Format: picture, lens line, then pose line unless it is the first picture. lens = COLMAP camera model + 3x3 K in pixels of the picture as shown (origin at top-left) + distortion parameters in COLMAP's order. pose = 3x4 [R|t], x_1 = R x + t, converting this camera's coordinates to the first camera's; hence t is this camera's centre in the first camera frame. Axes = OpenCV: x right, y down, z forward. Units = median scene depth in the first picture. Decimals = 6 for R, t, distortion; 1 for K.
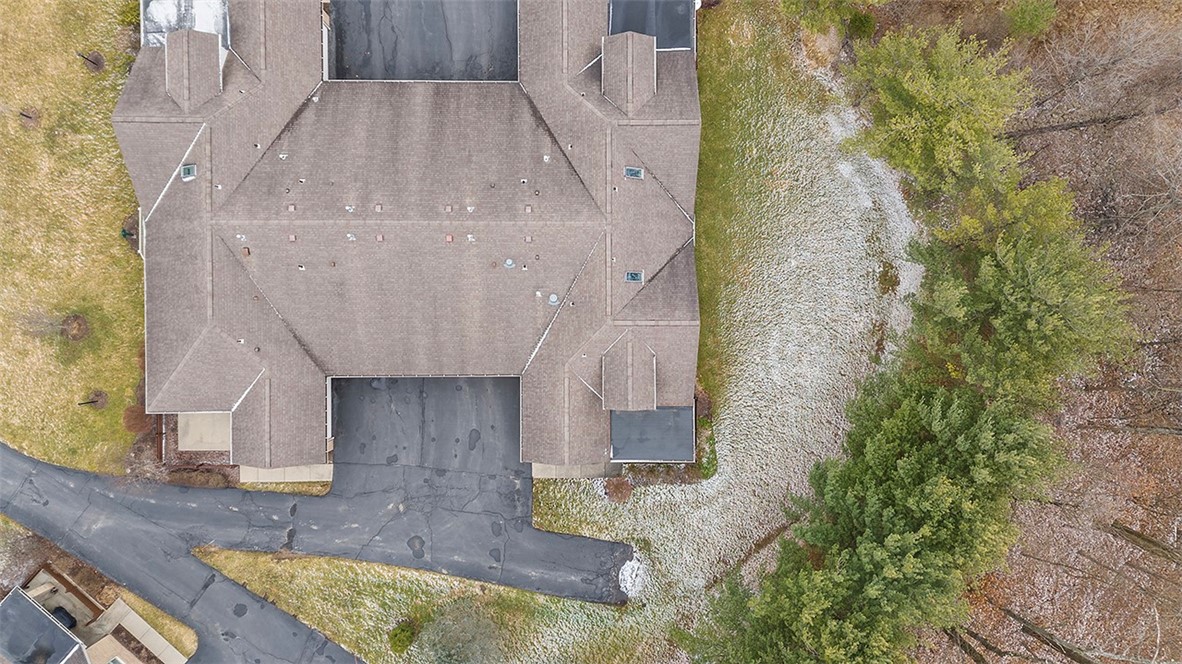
lens RADIAL K [[851.7, 0, 593.7], [0, 851.7, 329.0], [0, 0, 1]] dist [0.020154, -0.001387]
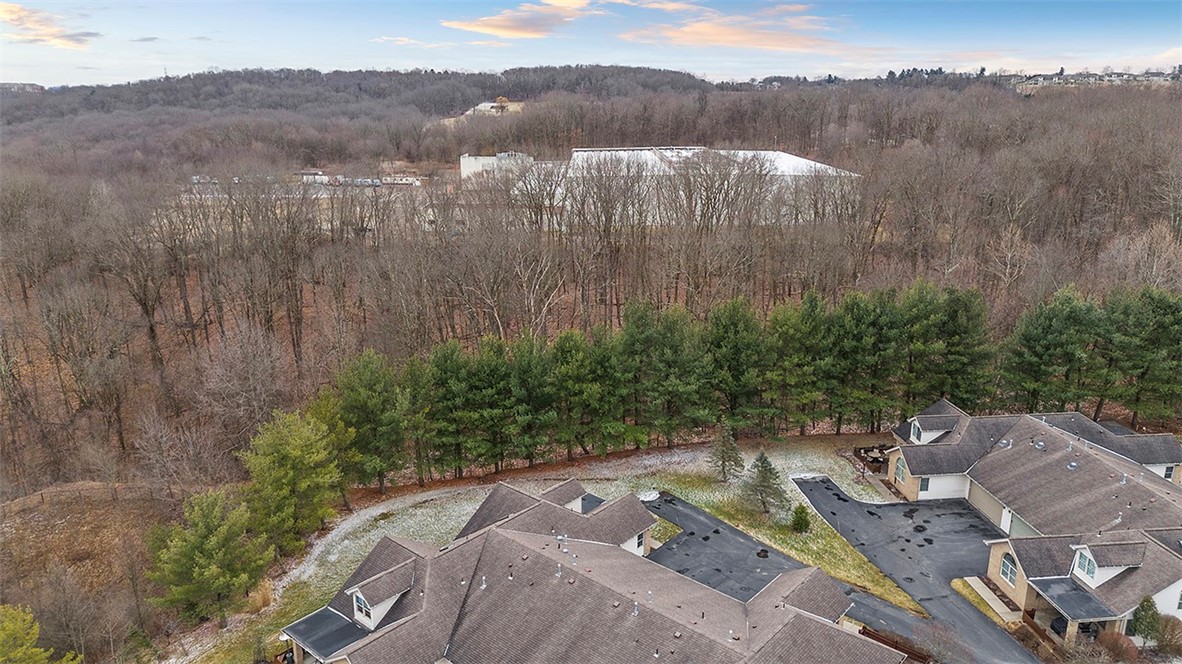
lens RADIAL K [[851.7, 0, 593.2], [0, 851.7, 332.7], [0, 0, 1]] dist [0.020154, -0.001387]
pose [[-0.750645, -0.188450, 0.633260, -0.789911], [0.660672, -0.204499, 0.722283, -0.816087], [-0.006614, 0.960555, 0.278010, 0.297996]]
